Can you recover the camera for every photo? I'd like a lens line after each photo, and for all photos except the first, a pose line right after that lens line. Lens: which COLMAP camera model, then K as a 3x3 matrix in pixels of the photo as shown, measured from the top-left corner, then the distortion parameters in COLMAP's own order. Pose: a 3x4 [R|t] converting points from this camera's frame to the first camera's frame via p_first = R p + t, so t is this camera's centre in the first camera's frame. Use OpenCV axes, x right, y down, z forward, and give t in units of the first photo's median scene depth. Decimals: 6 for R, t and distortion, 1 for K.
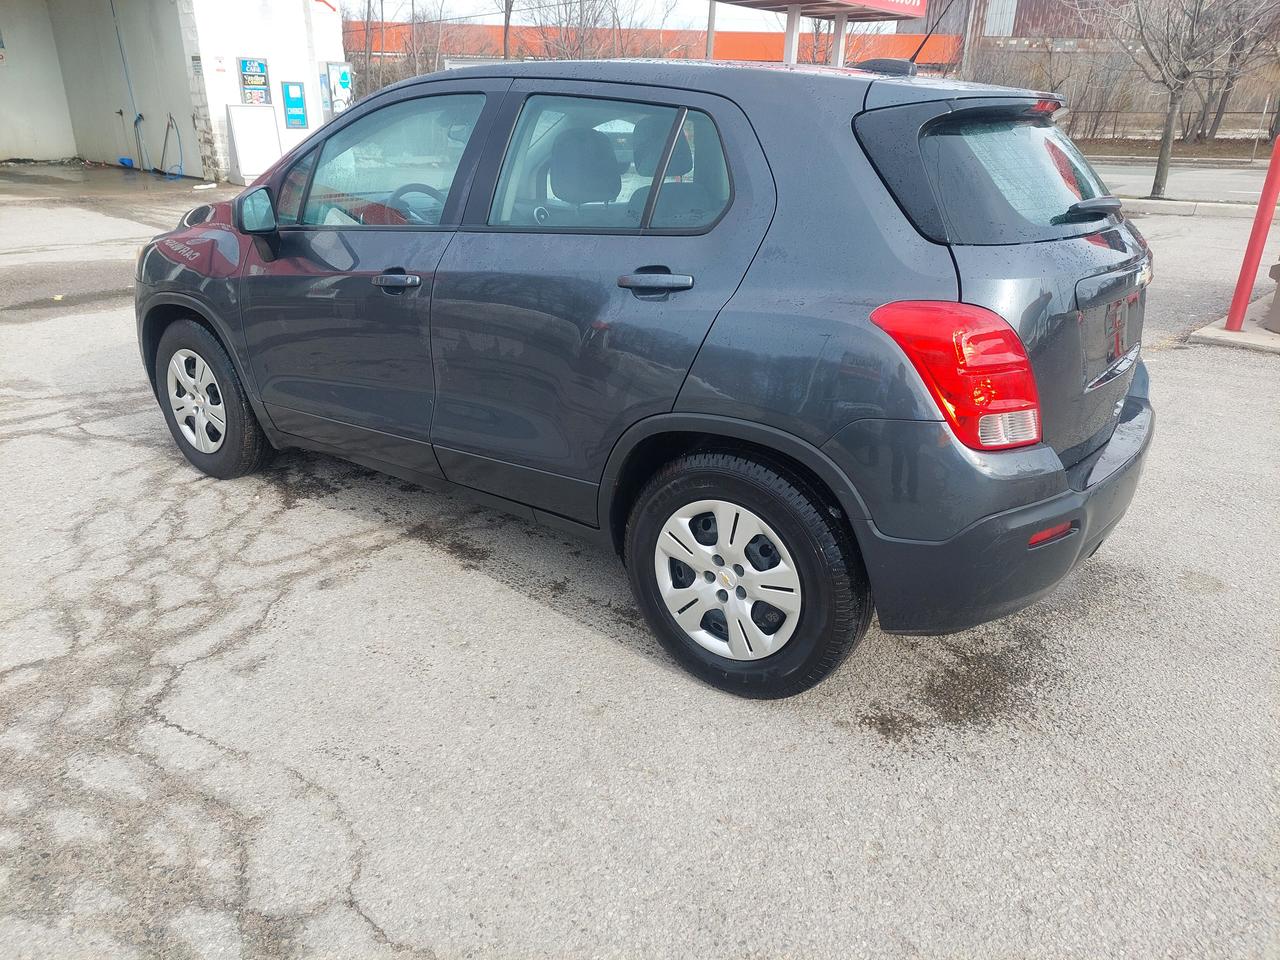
lens RADIAL K [[925.6, 0, 635.5], [0, 925.6, 464.4], [0, 0, 1]] dist [0.066011, -0.063702]
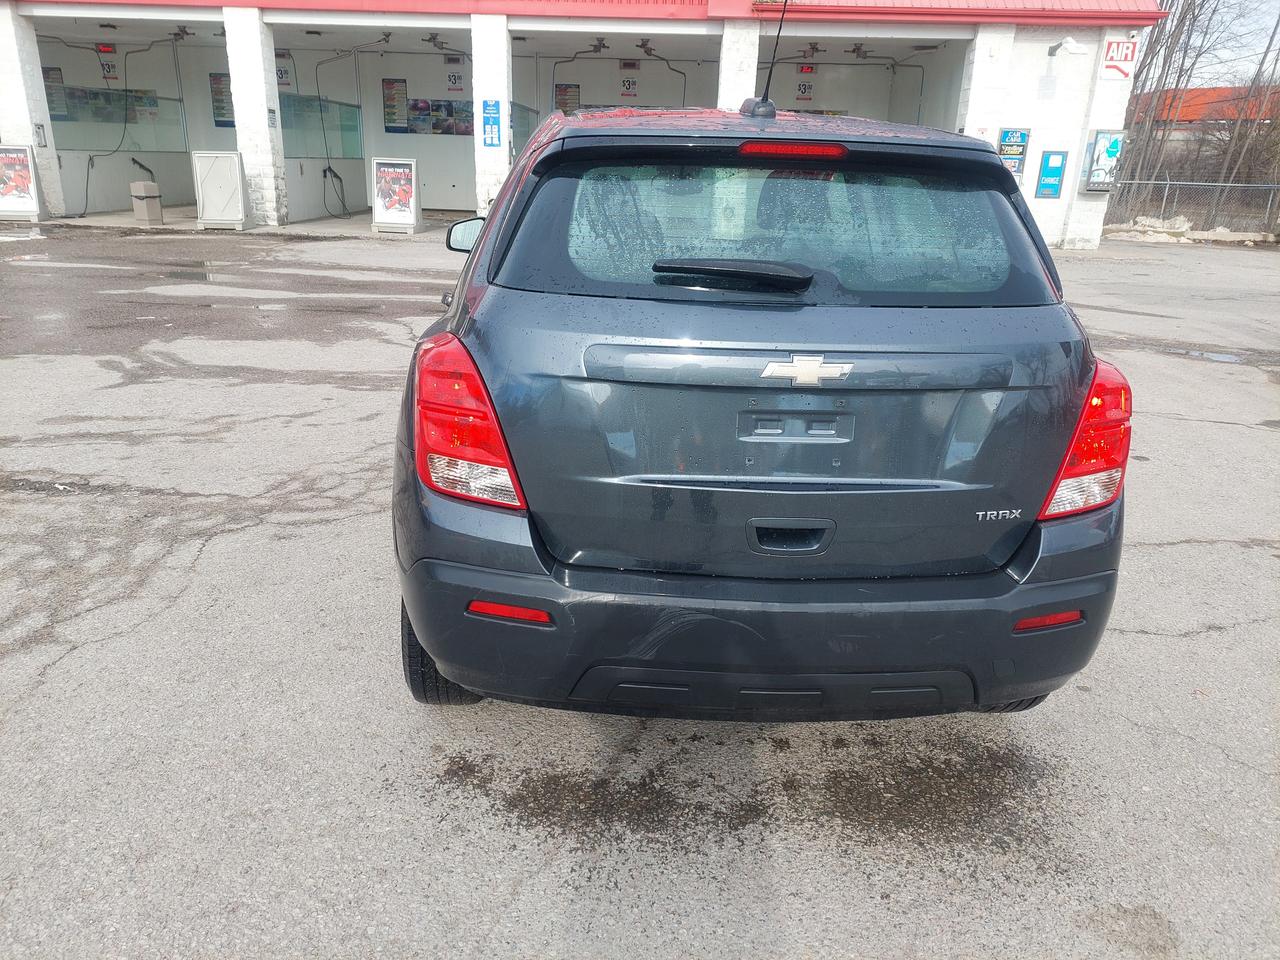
lens RADIAL K [[921.6, 0, 633.8], [0, 921.6, 477.2], [0, 0, 1]] dist [0.066610, -0.071957]
pose [[0.645791, 0.247826, -0.722175, 0.704119], [-0.286877, 0.955311, 0.071296, -0.096415], [0.707570, 0.161133, 0.688026, 0.279398]]
